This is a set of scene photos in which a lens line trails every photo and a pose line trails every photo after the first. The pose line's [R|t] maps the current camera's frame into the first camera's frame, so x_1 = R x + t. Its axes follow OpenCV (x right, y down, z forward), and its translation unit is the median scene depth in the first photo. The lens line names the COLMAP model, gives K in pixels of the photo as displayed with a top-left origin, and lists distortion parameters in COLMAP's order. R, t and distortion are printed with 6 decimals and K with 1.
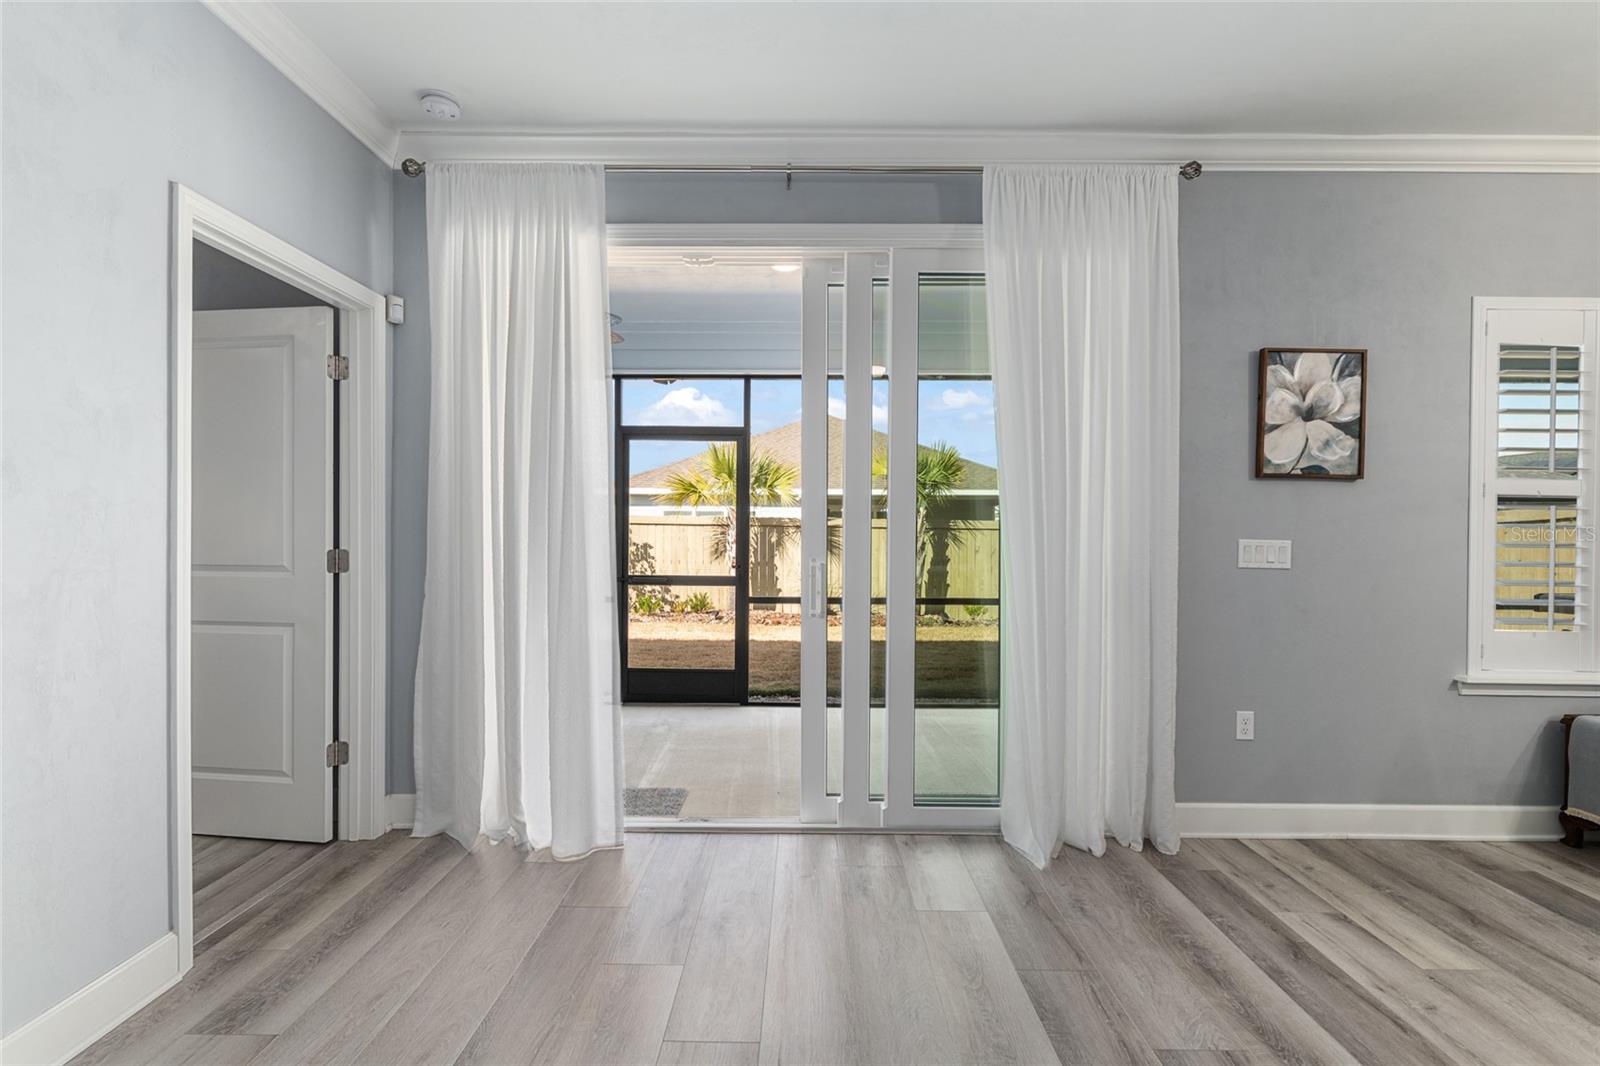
lens RADIAL K [[732.9, 0, 796.7], [0, 732.9, 535.6], [0, 0, 1]] dist [0.002295, 0.000116]
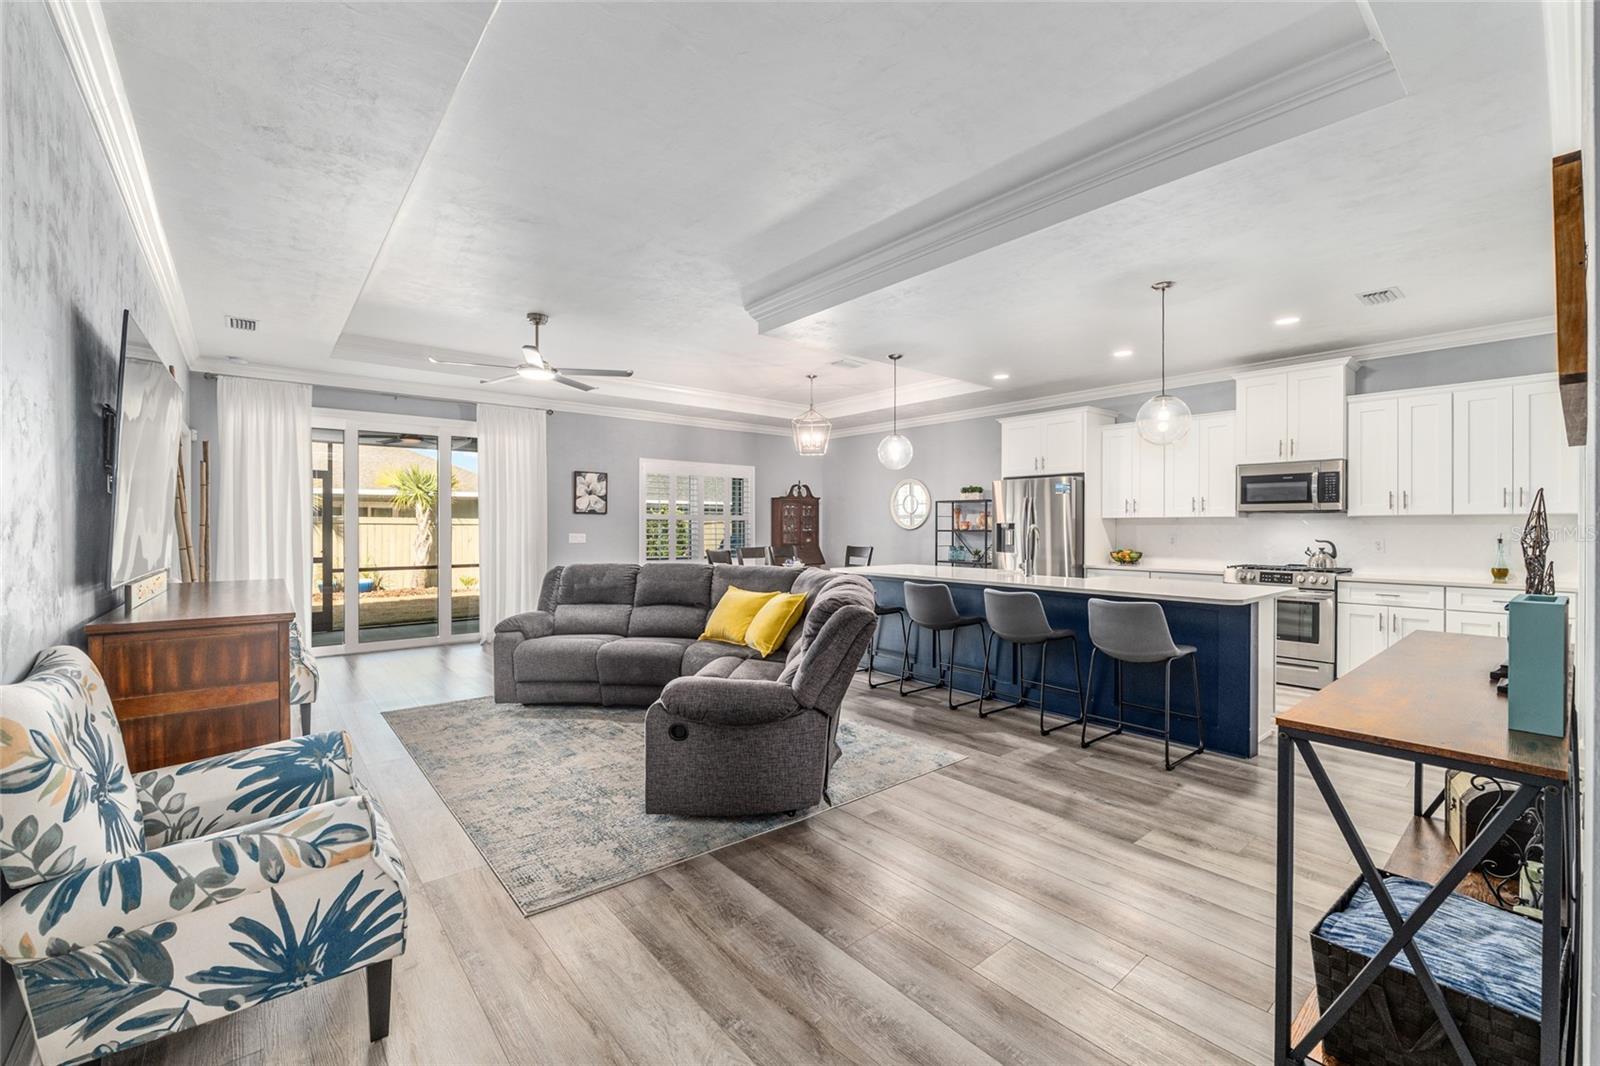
lens RADIAL K [[661.9, 0, 797.1], [0, 661.9, 530.9], [0, 0, 1]] dist [-0.010548, 0.000068]
pose [[0.762753, -0.012350, 0.646572, -0.442139], [0.007389, 0.999919, 0.010382, -0.027352], [-0.646648, -0.003142, 0.762782, -1.693444]]
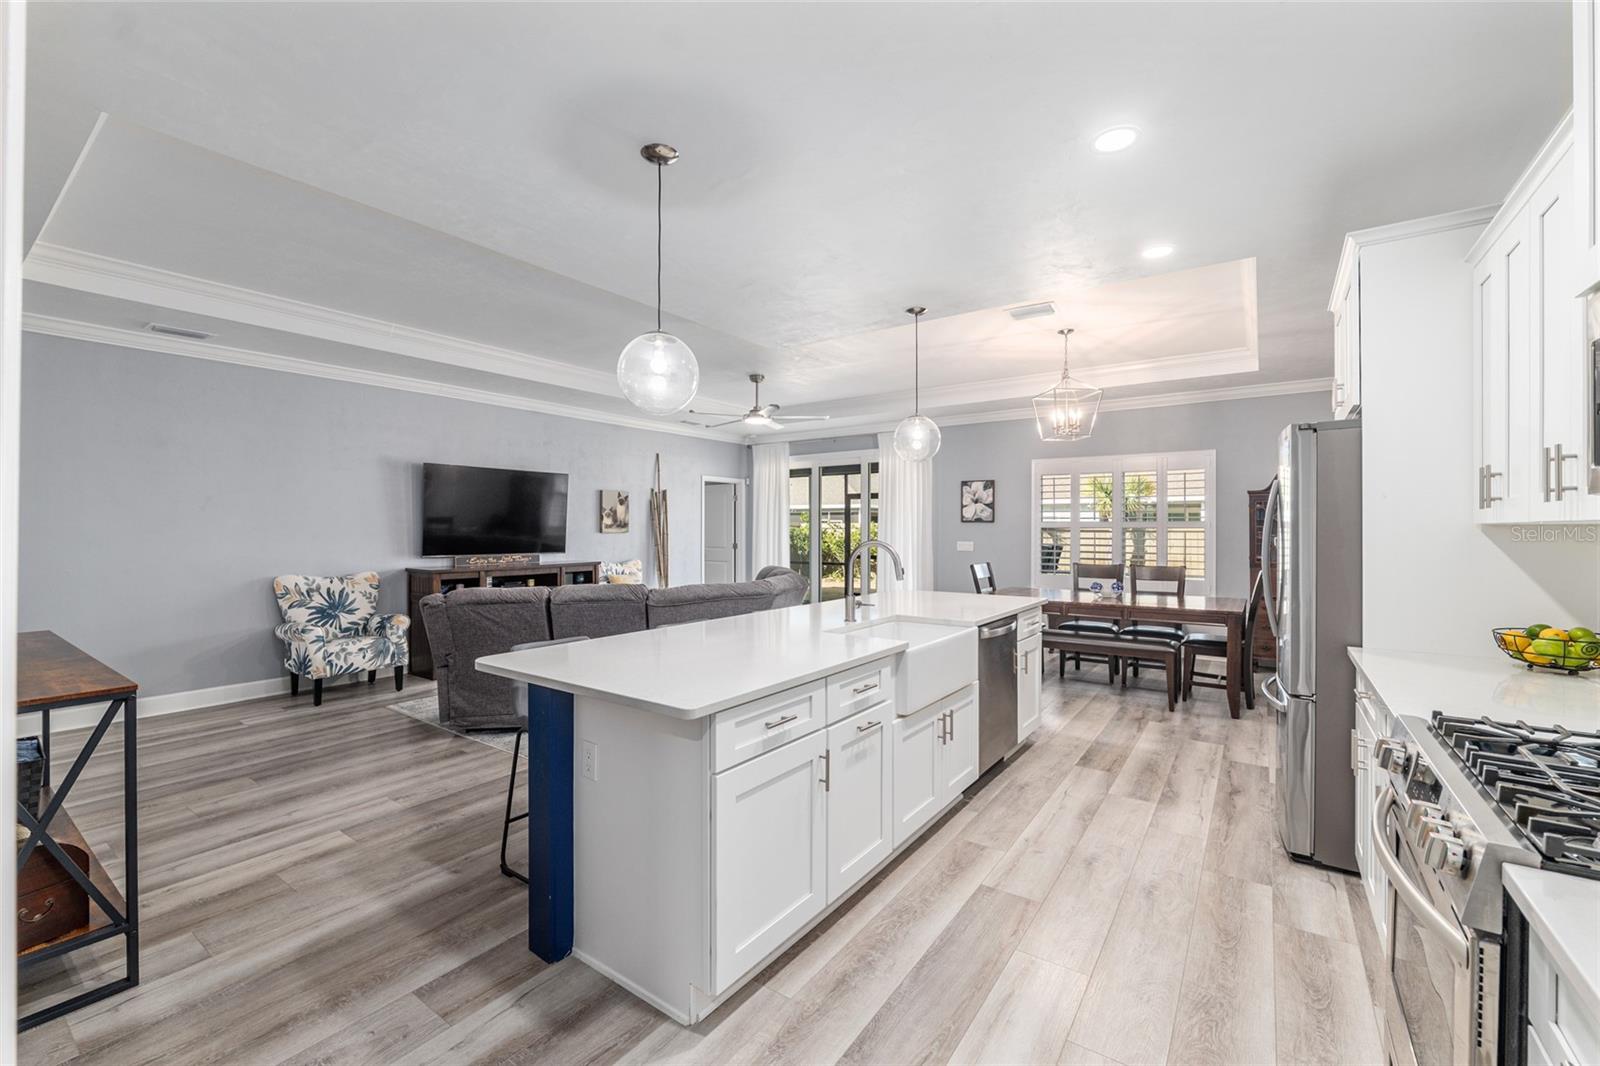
lens RADIAL K [[661.9, 0, 800.6], [0, 661.9, 524.7], [0, 0, 1]] dist [-0.010548, 0.000068]
pose [[0.823677, -0.010535, -0.566962, 1.673001], [0.003499, 0.999903, -0.013495, -0.031922], [0.567049, 0.009131, 0.823634, -1.729361]]
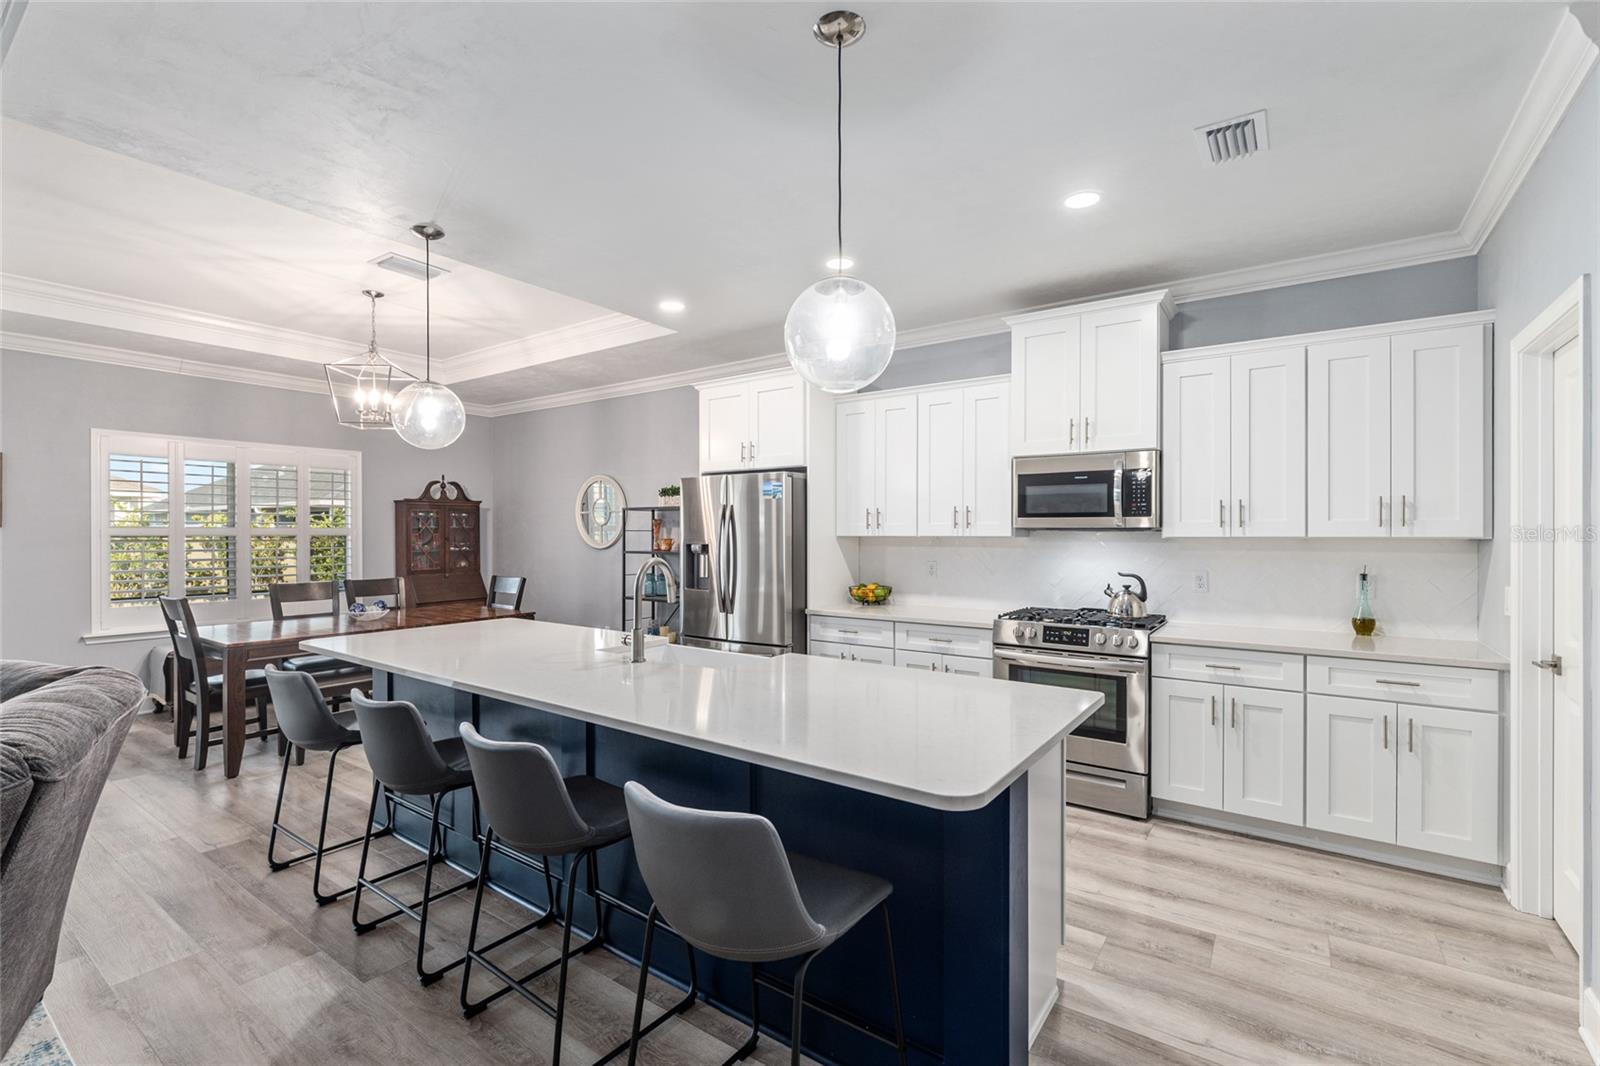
lens RADIAL K [[700.2, 0, 793.6], [0, 700.2, 538.0], [0, 0, 1]] dist [-0.003326, 0.000003]
pose [[0.572078, -0.015548, 0.820052, 0.477939], [0.007271, 0.999877, 0.013885, -0.059902], [-0.820167, -0.001981, 0.572121, -1.469517]]
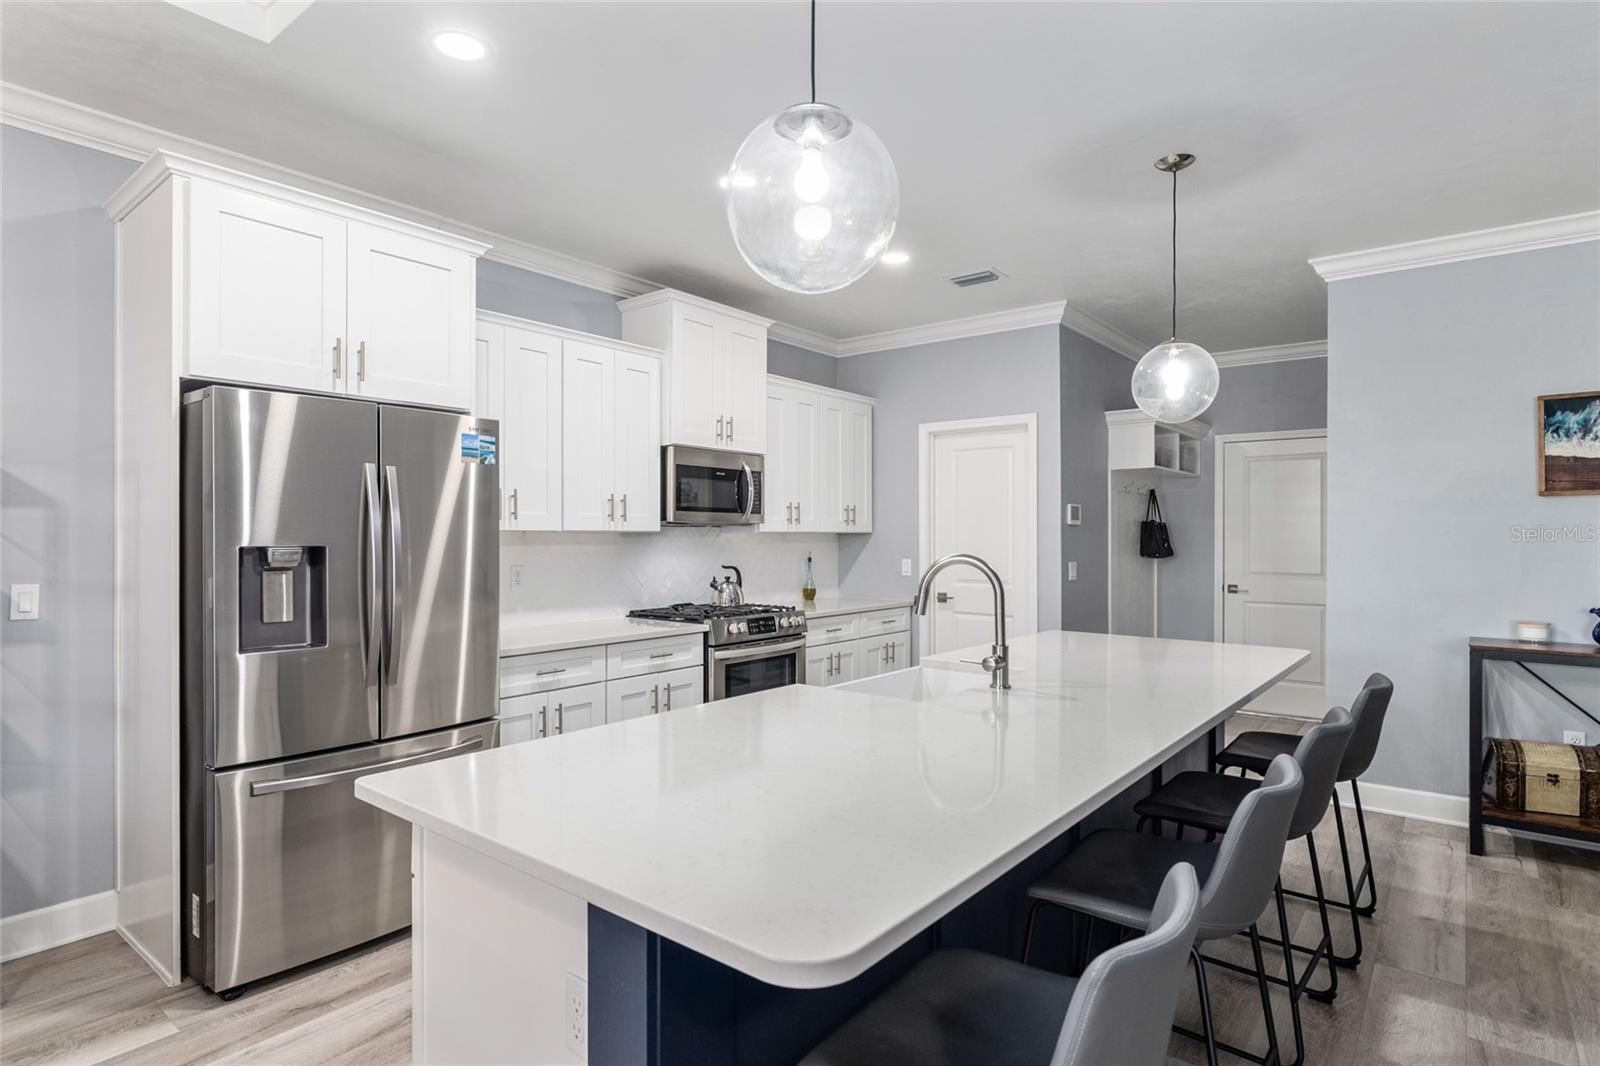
lens RADIAL K [[829.9, 0, 797.9], [0, 829.9, 536.2], [0, 0, 1]] dist [-0.003845, -0.001478]
pose [[-0.781350, -0.007229, 0.624052, 0.753026], [-0.003942, 0.999970, 0.006648, -0.042128], [-0.624081, 0.002734, -0.781355, -0.006621]]
